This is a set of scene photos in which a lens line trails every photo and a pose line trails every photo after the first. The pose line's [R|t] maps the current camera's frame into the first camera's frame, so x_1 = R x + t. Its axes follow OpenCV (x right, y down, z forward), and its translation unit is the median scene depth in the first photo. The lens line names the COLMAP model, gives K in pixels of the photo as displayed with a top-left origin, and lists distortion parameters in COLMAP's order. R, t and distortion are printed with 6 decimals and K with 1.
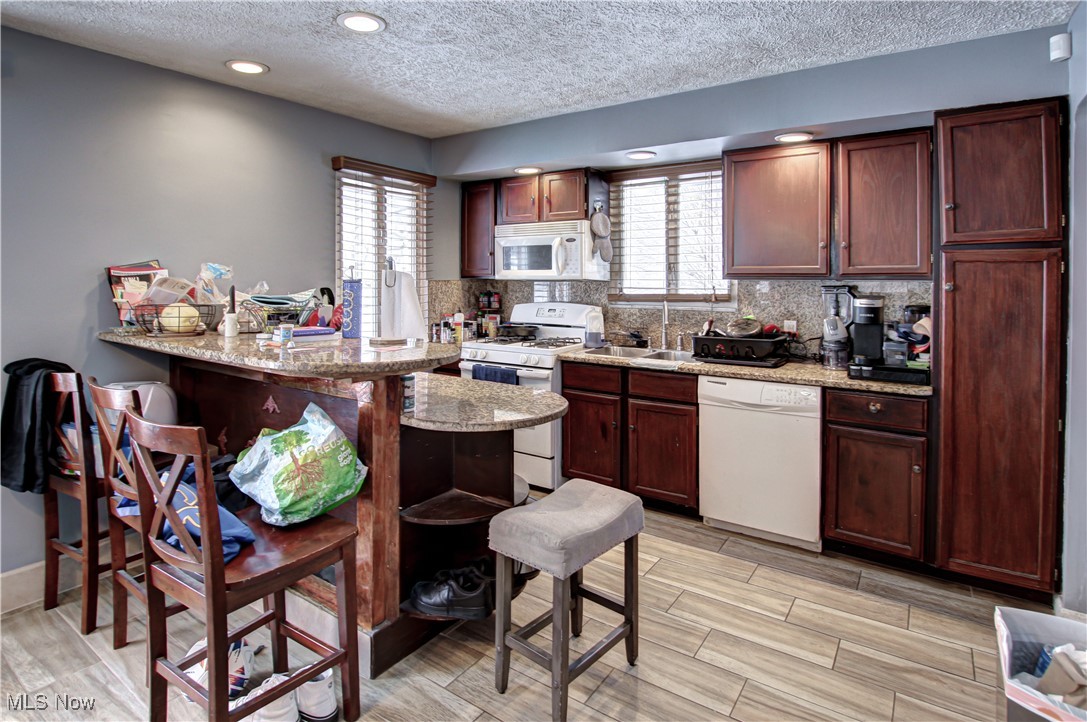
lens RADIAL K [[567.4, 0, 562.1], [0, 567.4, 302.5], [0, 0, 1]] dist [-0.027108, 0.004567]
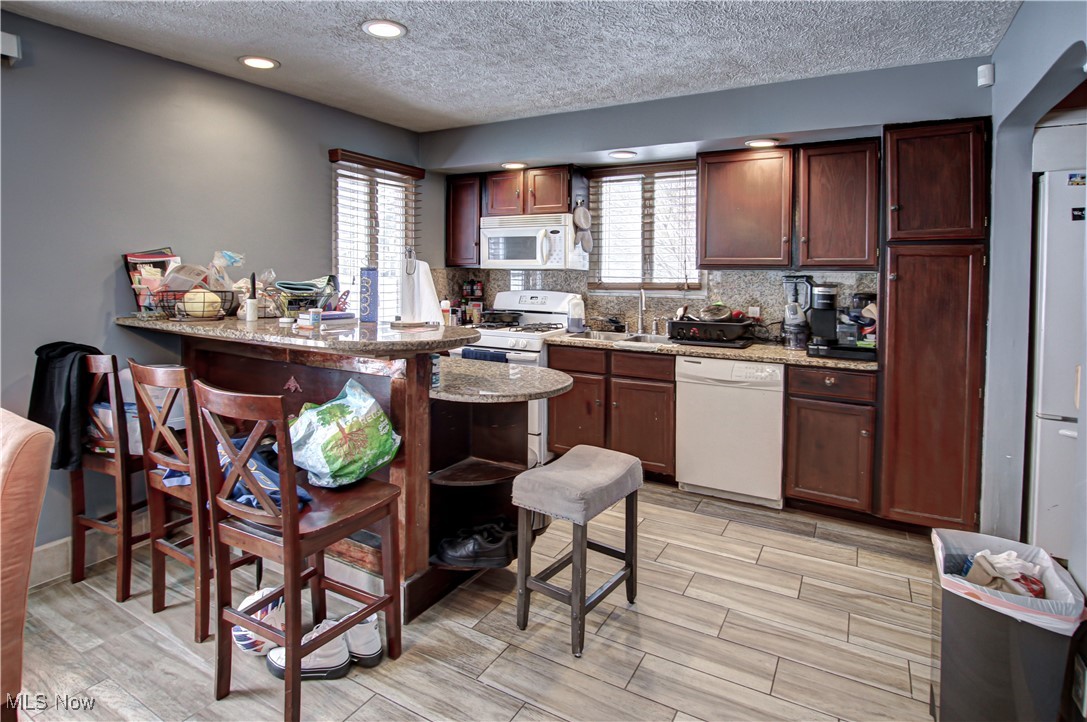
lens RADIAL K [[567.4, 0, 562.5], [0, 567.4, 306.0], [0, 0, 1]] dist [-0.027108, 0.004567]
pose [[0.995830, -0.000108, 0.091228, -0.103024], [-0.002059, 0.999718, 0.023663, 0.006369], [-0.091205, -0.023752, 0.995549, -0.106094]]
